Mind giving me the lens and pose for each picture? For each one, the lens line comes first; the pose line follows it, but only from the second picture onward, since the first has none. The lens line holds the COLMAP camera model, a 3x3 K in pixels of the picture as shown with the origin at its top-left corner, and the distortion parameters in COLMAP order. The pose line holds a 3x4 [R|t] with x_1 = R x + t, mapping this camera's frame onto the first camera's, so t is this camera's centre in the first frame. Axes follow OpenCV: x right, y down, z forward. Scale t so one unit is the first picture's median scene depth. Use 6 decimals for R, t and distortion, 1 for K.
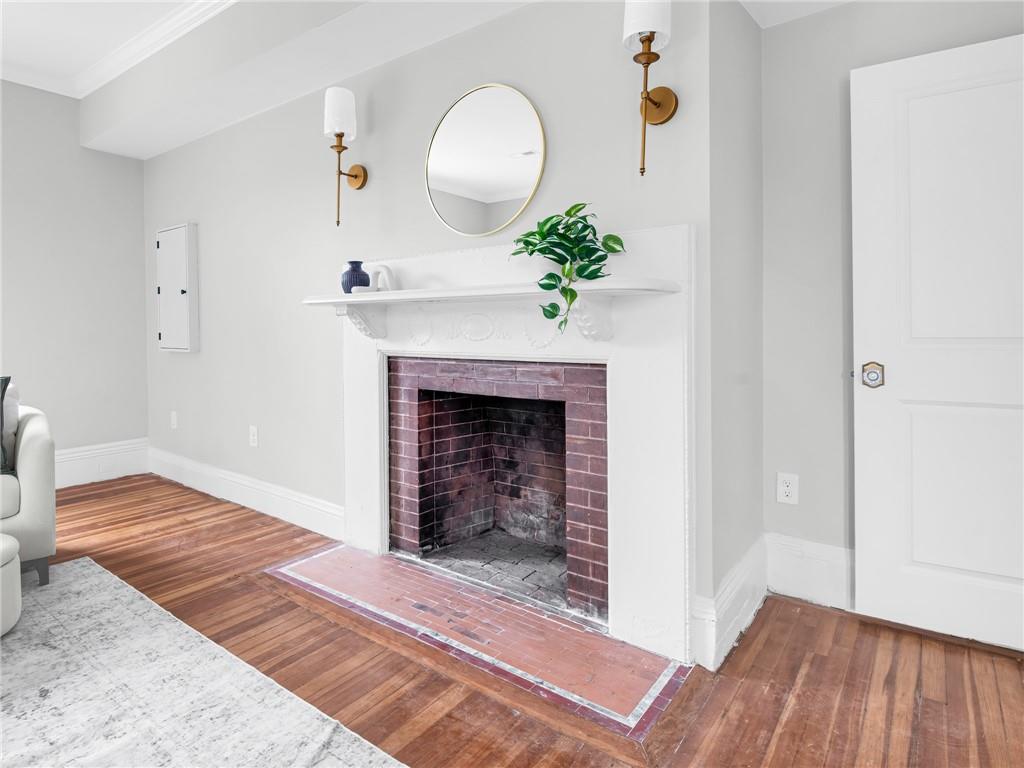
lens RADIAL K [[589.6, 0, 486.3], [0, 589.6, 330.1], [0, 0, 1]] dist [-0.000269, -0.002267]
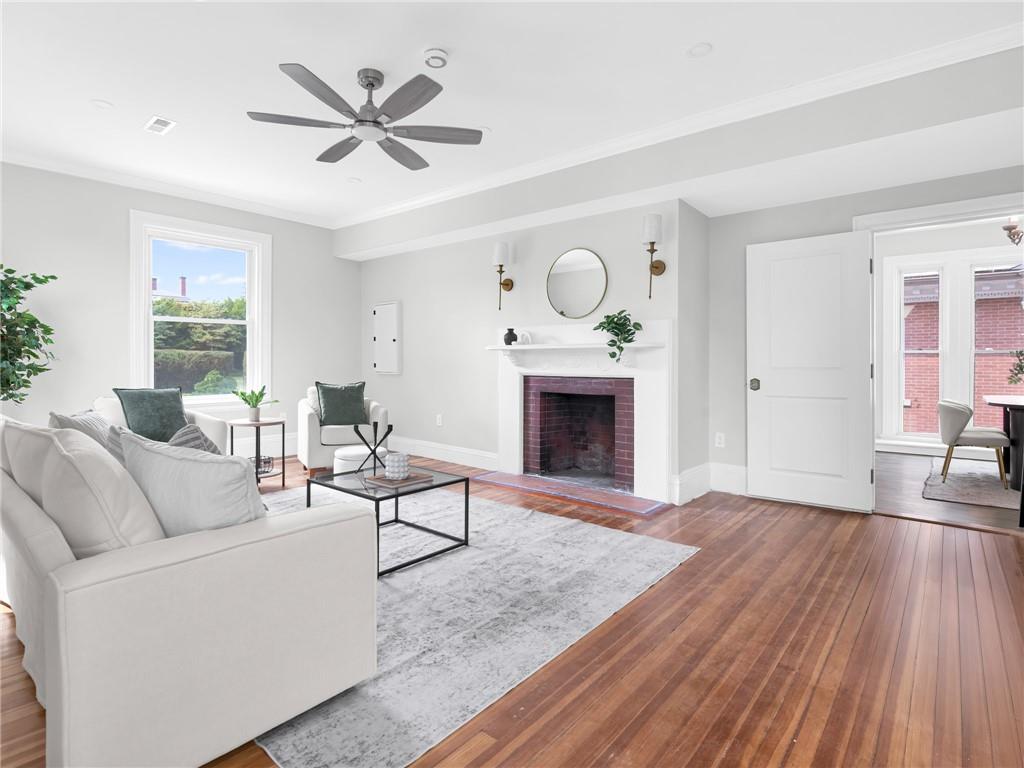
lens RADIAL K [[556.9, 0, 514.8], [0, 556.9, 361.6], [0, 0, 1]] dist [0.000603, -0.000527]
pose [[0.999950, 0.008969, 0.004310, -0.230354], [-0.008934, 0.999928, -0.007973, 0.013288], [-0.004381, 0.007934, 0.999959, -0.993582]]
